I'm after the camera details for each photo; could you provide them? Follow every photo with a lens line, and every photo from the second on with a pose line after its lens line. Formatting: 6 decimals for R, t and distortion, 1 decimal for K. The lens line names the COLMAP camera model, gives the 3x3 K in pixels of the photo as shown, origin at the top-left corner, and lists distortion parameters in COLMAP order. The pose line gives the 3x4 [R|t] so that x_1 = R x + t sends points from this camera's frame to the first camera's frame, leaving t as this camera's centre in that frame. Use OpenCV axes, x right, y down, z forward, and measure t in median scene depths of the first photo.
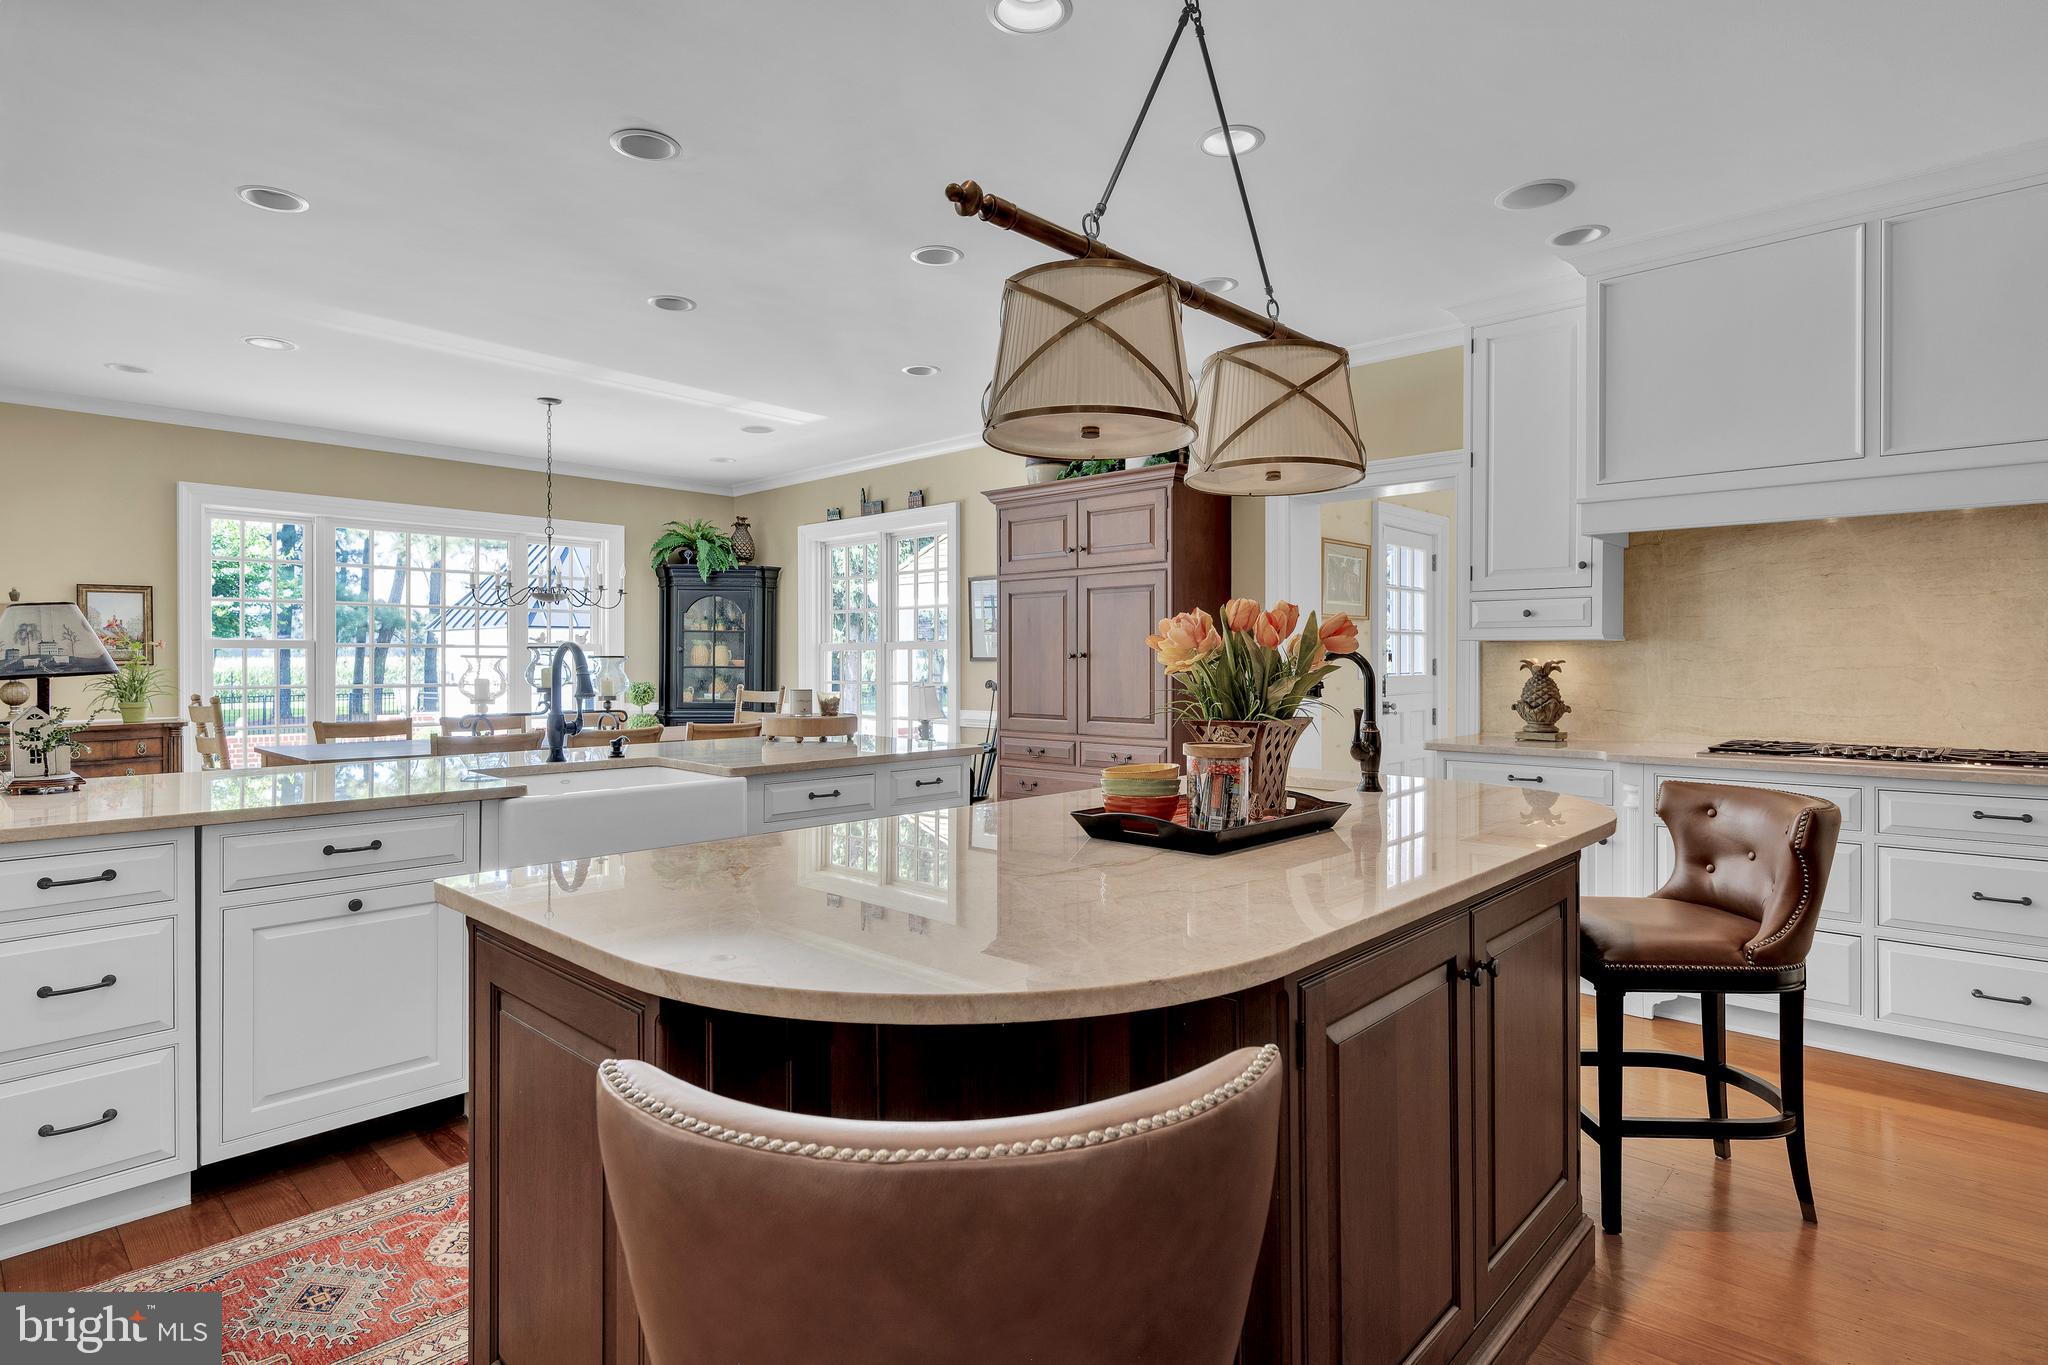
lens RADIAL K [[1052.7, 0, 1028.8], [0, 1052.7, 660.1], [0, 0, 1]] dist [-0.003620, 0.002930]
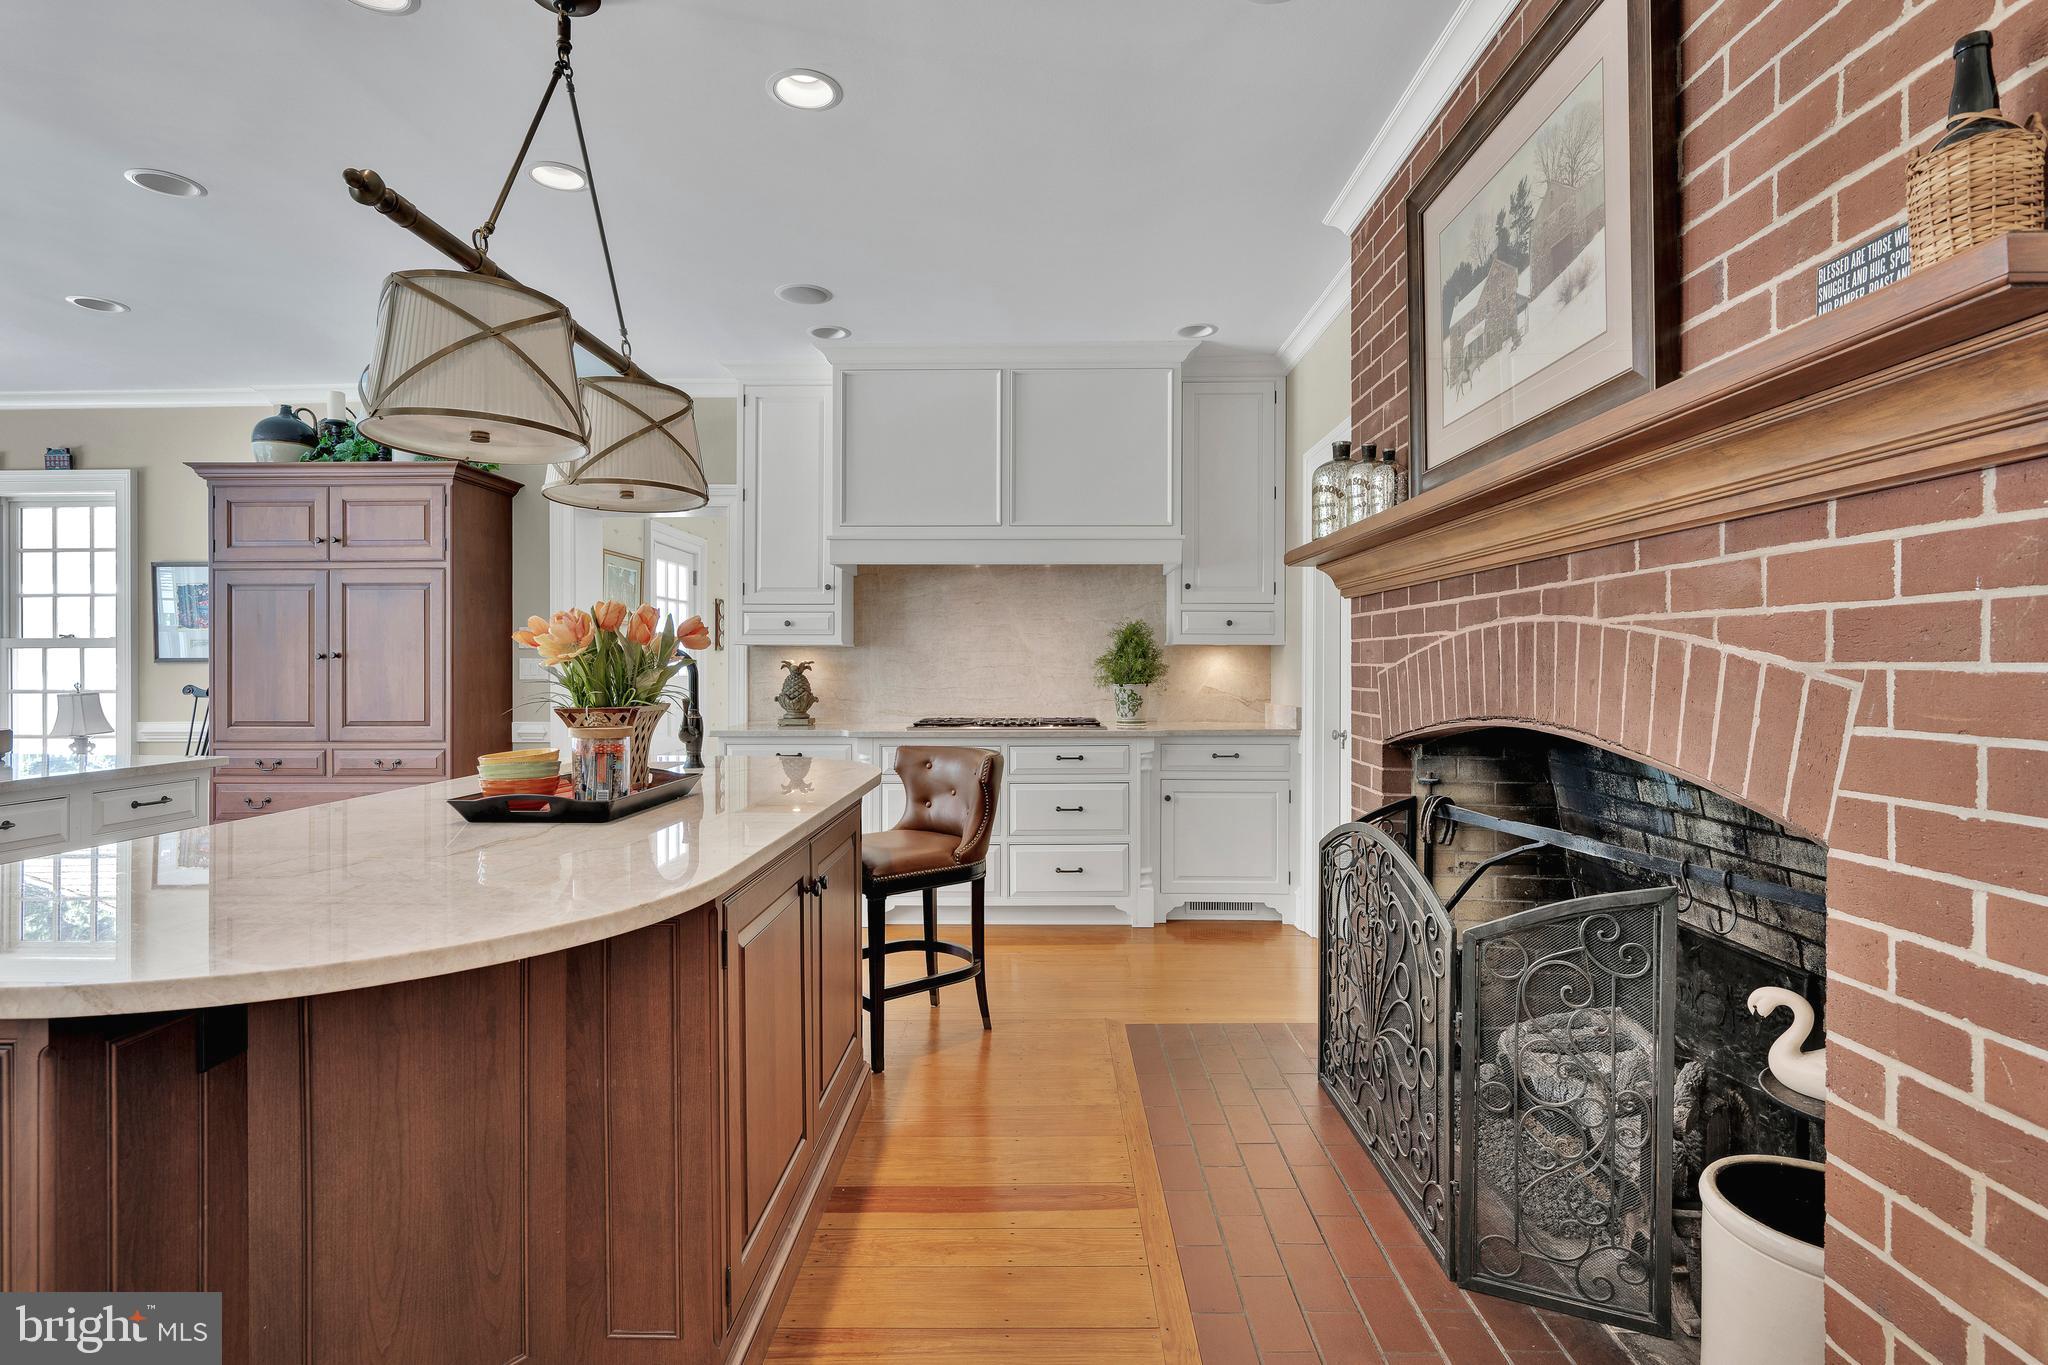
lens RADIAL K [[954.8, 0, 1019.9], [0, 954.8, 667.5], [0, 0, 1]] dist [-0.001651, -0.000817]
pose [[0.750820, -0.001349, 0.660506, -0.079427], [-0.000083, 0.999998, 0.002136, 0.006223], [-0.660507, -0.001659, 0.750818, -0.037502]]
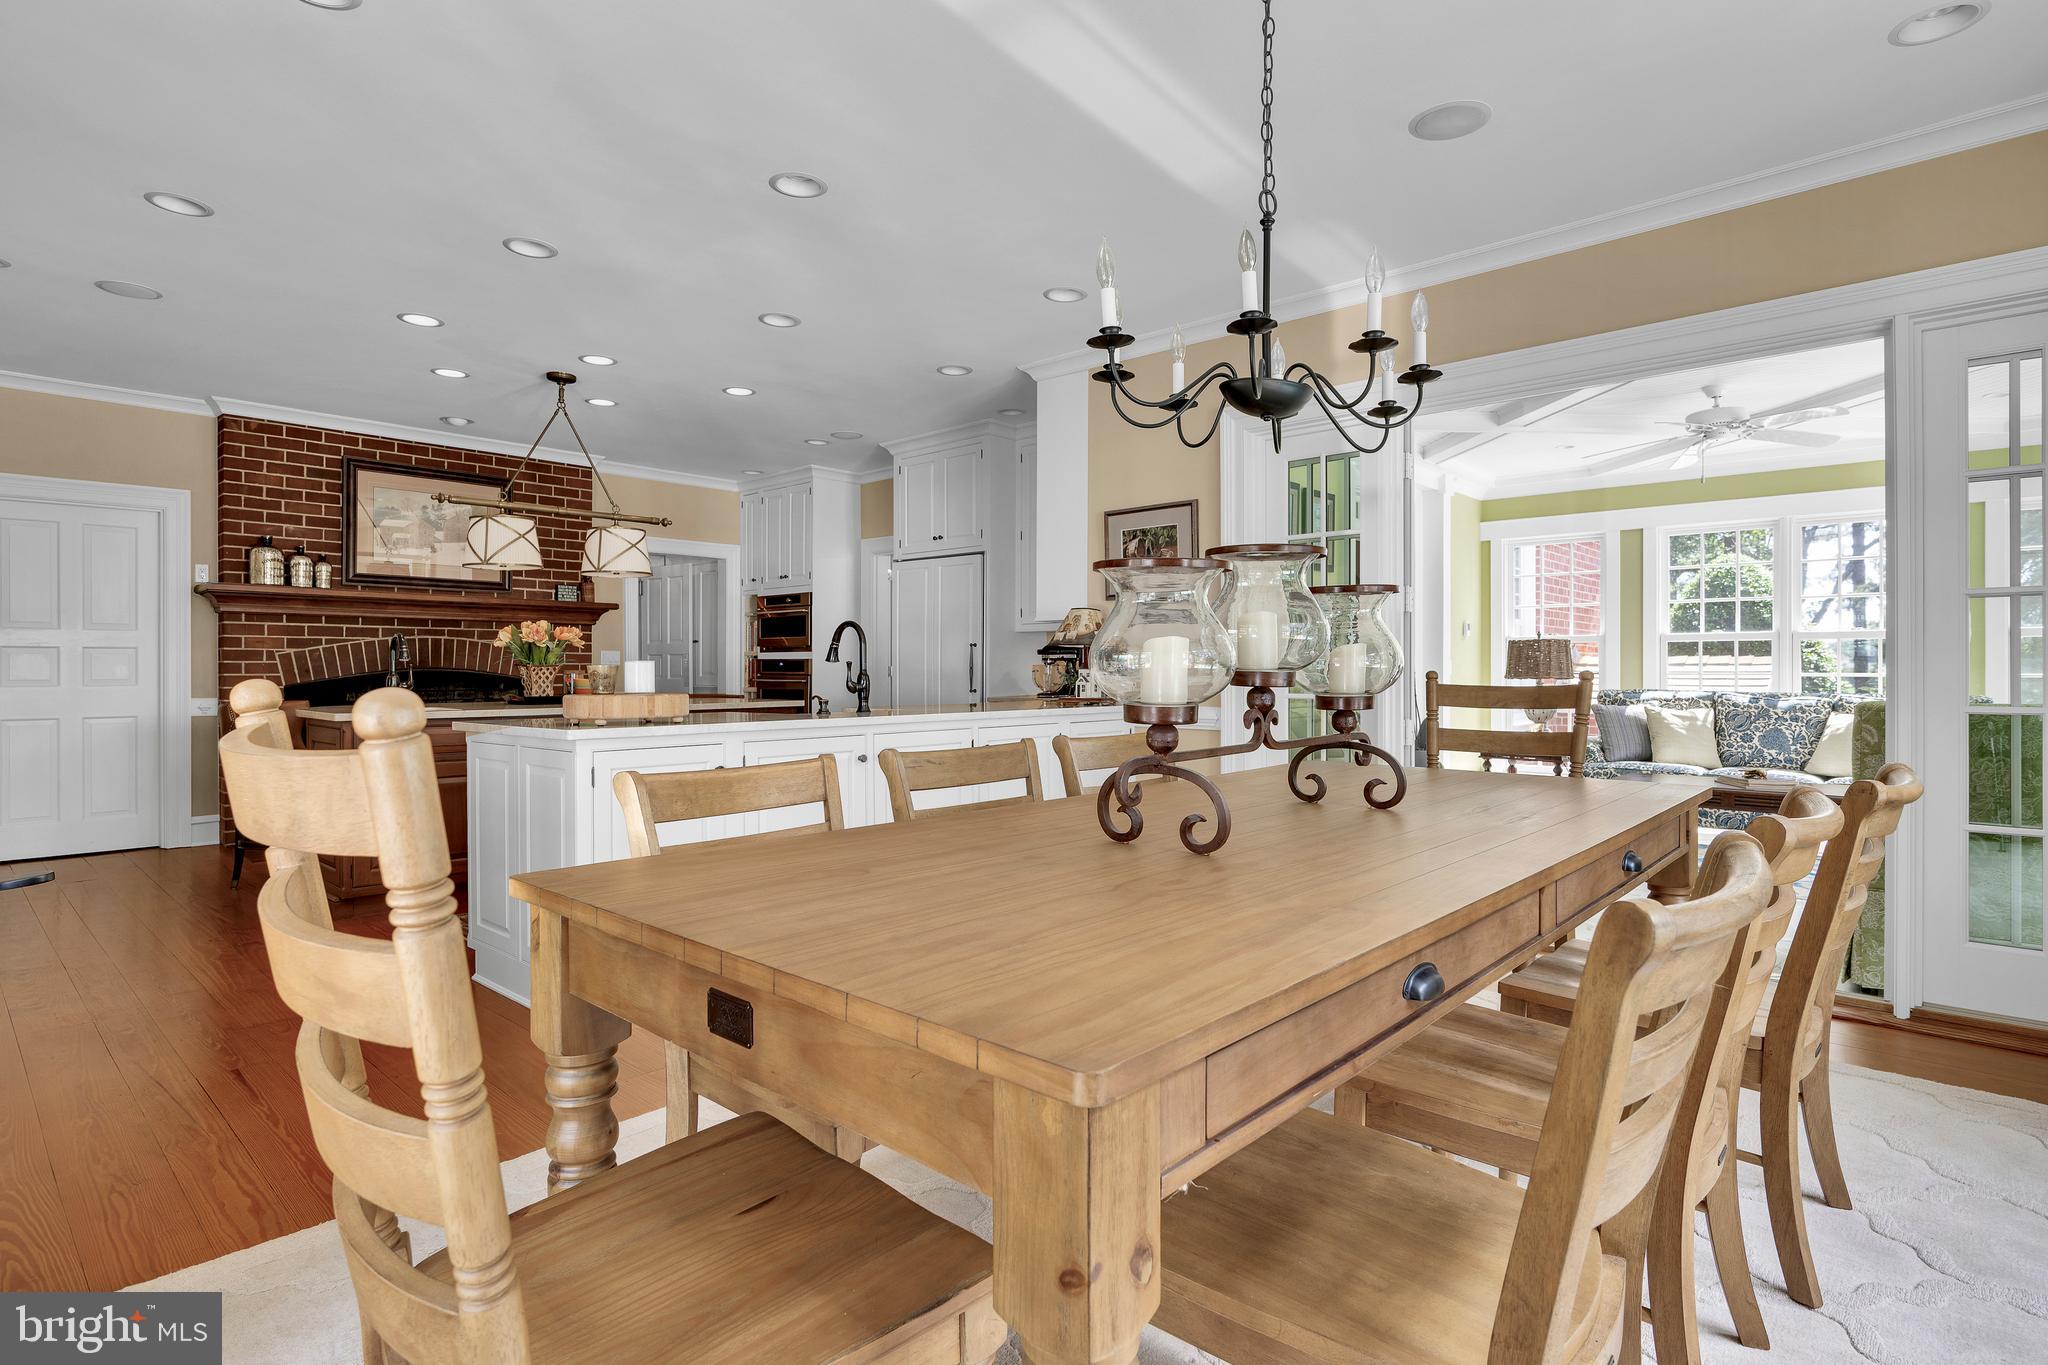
lens RADIAL K [[1021.1, 0, 1016.7], [0, 1021.1, 675.4], [0, 0, 1]] dist [-0.005734, 0.000487]
pose [[-0.999973, 0.001712, -0.007088, -0.592097], [0.001655, 0.999966, 0.008090, 0.038487], [0.007102, 0.008078, -0.999942, 2.194558]]
